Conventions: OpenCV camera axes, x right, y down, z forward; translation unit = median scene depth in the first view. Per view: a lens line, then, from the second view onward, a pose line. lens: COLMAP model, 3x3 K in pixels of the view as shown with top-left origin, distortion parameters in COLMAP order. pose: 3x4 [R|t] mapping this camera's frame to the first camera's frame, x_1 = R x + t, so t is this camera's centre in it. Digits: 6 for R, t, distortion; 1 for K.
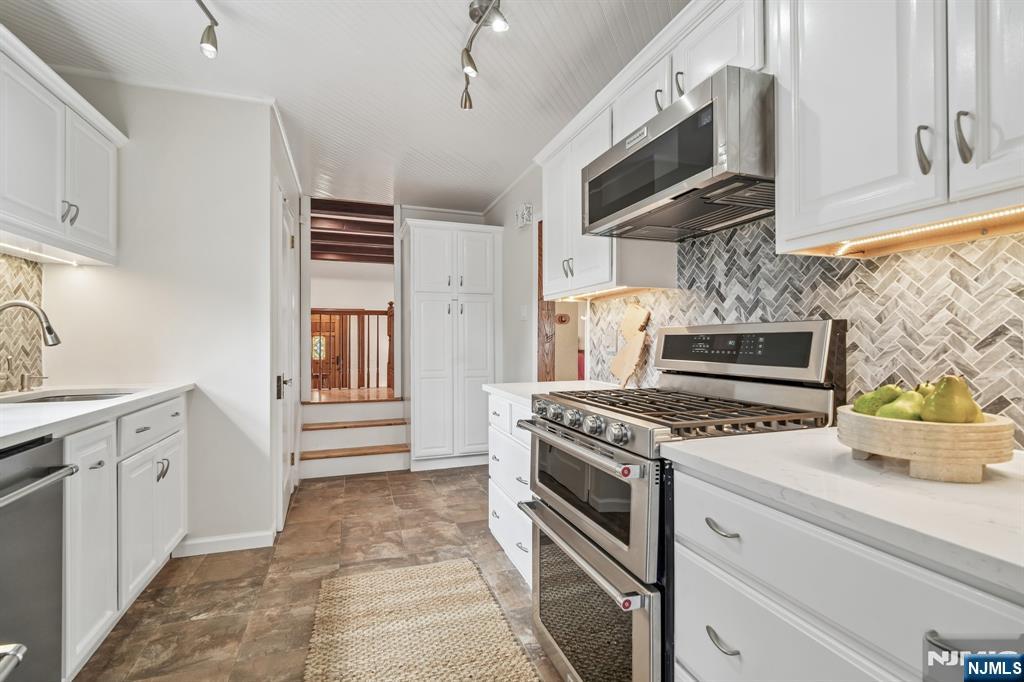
lens RADIAL K [[483.4, 0, 514.0], [0, 483.4, 339.9], [0, 0, 1]] dist [0.001231, -0.000429]
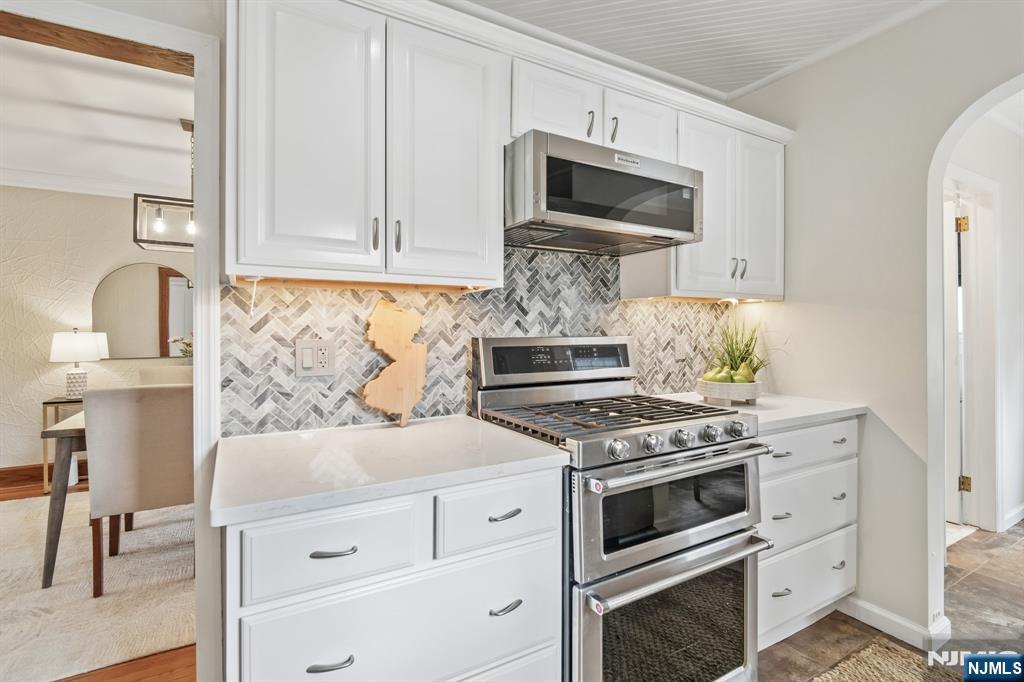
lens RADIAL K [[483.4, 0, 517.5], [0, 483.4, 332.4], [0, 0, 1]] dist [0.001231, -0.000429]
pose [[-0.204297, 0.007098, 0.978883, -0.640054], [0.007029, 0.999959, -0.005784, -0.035763], [-0.978884, 0.005699, -0.204339, 1.286053]]
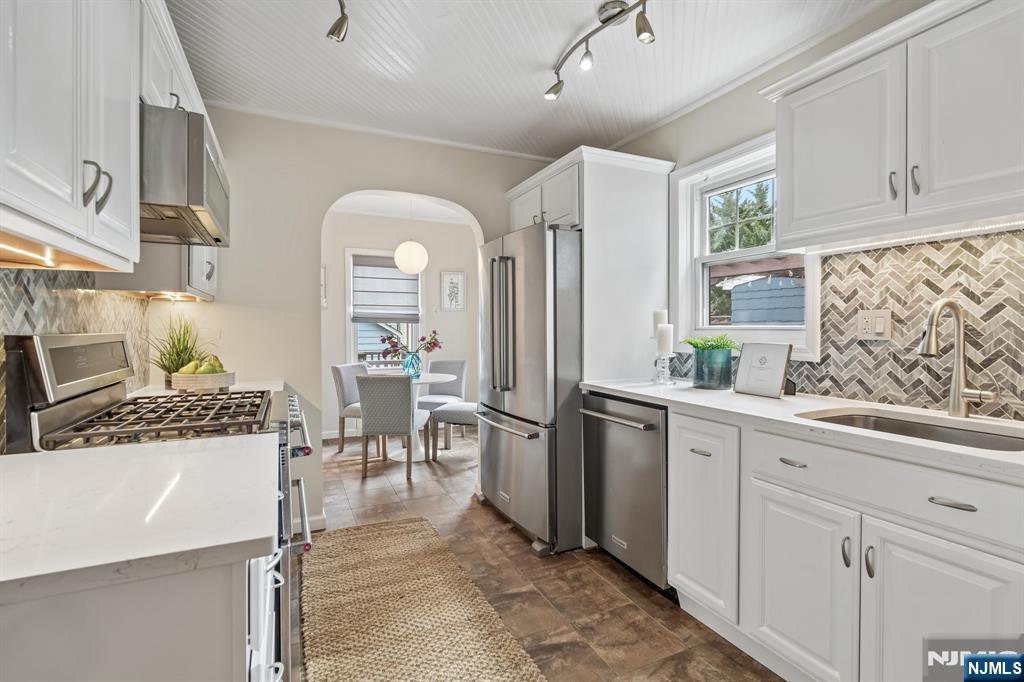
lens RADIAL K [[483.4, 0, 516.9], [0, 483.4, 333.3], [0, 0, 1]] dist [0.001231, -0.000429]
pose [[-0.993568, 0.013111, -0.112471, -0.258366], [0.011841, 0.999858, 0.011957, -0.033580], [0.112612, 0.010549, -0.993583, 1.927586]]
